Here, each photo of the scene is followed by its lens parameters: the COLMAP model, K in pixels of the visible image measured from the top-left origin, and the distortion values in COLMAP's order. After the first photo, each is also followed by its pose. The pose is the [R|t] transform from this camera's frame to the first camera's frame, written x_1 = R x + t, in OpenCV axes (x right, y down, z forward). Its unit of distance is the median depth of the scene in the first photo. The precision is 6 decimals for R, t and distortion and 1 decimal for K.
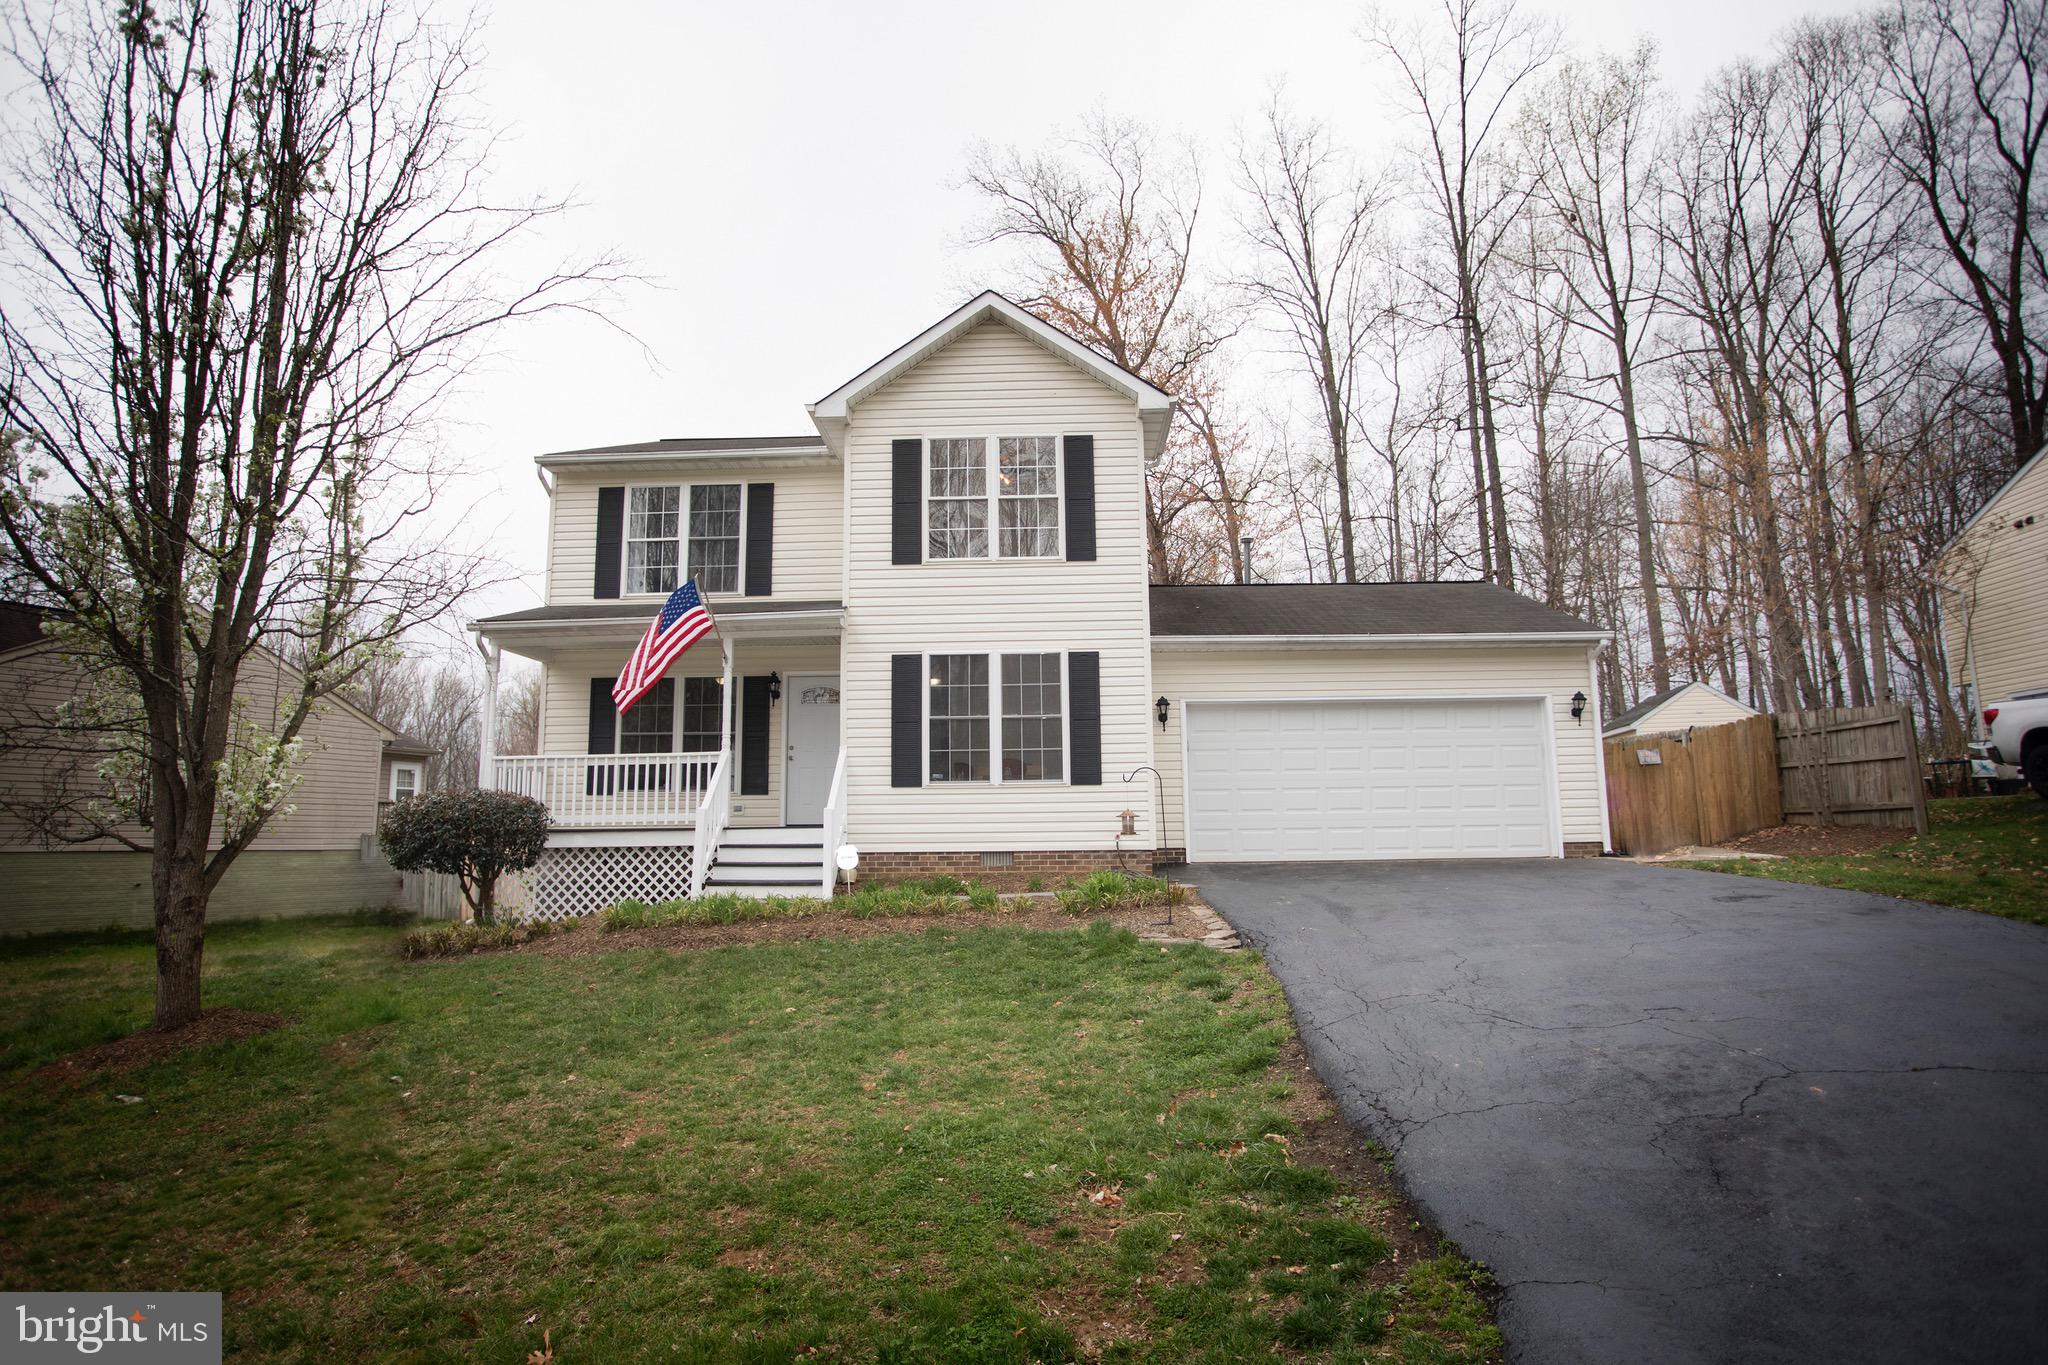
lens RADIAL K [[1015.8, 0, 1097.9], [0, 1015.8, 696.6], [0, 0, 1]] dist [-0.010863, 0.000905]
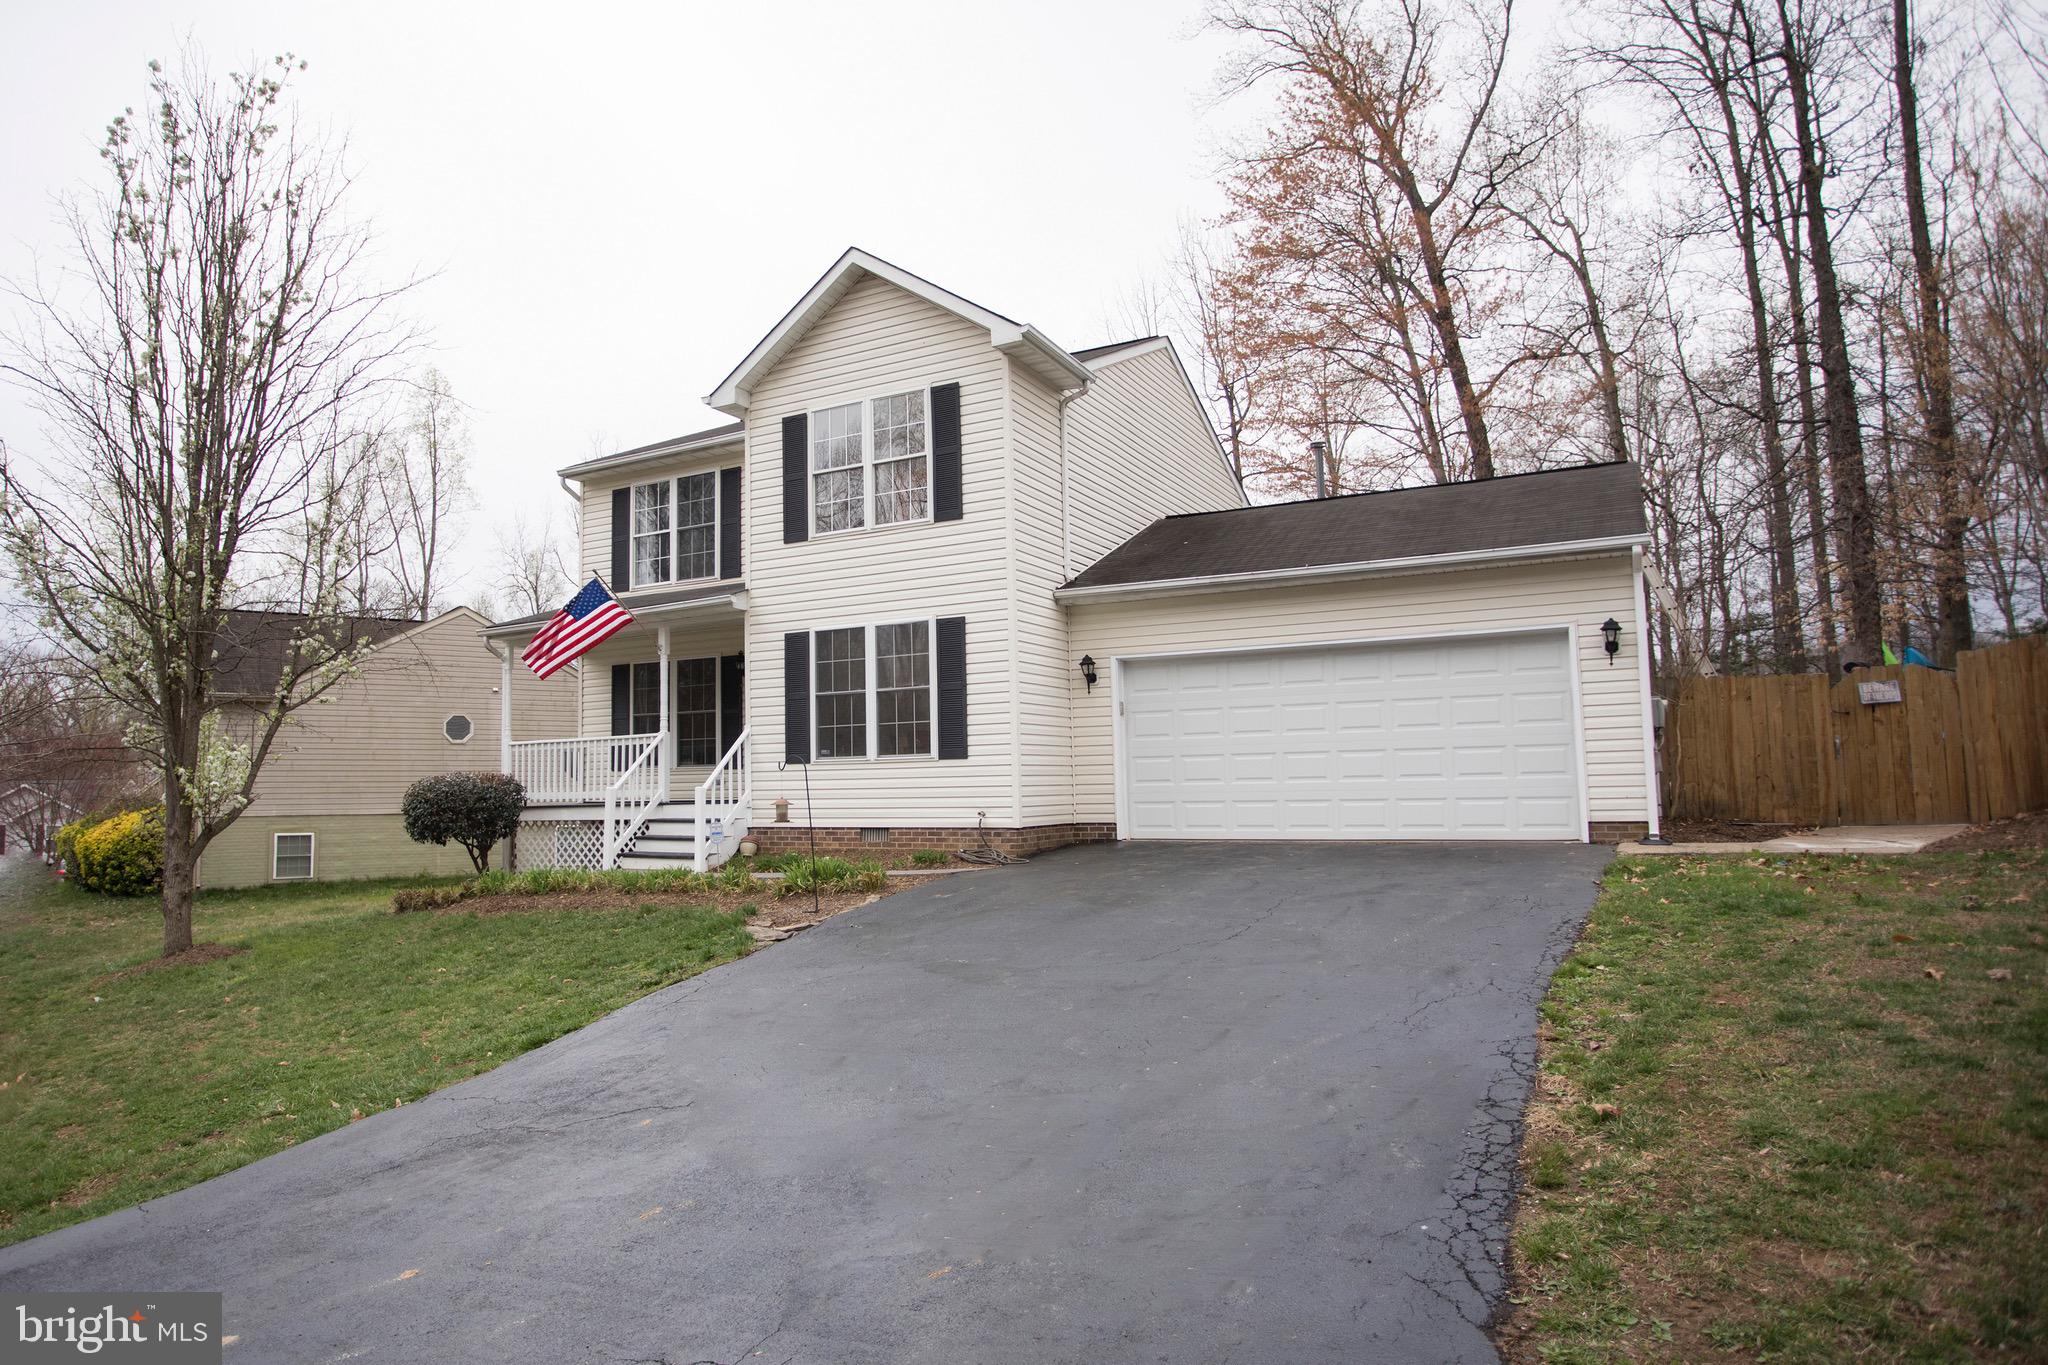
lens RADIAL K [[1184.1, 0, 1024.0], [0, 1184.1, 682.5], [0, 0, 1]] dist [-0.002532, -0.000535]
pose [[0.894848, -0.041533, -0.444435, 0.533032], [0.065487, 0.997104, 0.038674, -0.022414], [0.441542, -0.063712, 0.894976, 0.041956]]
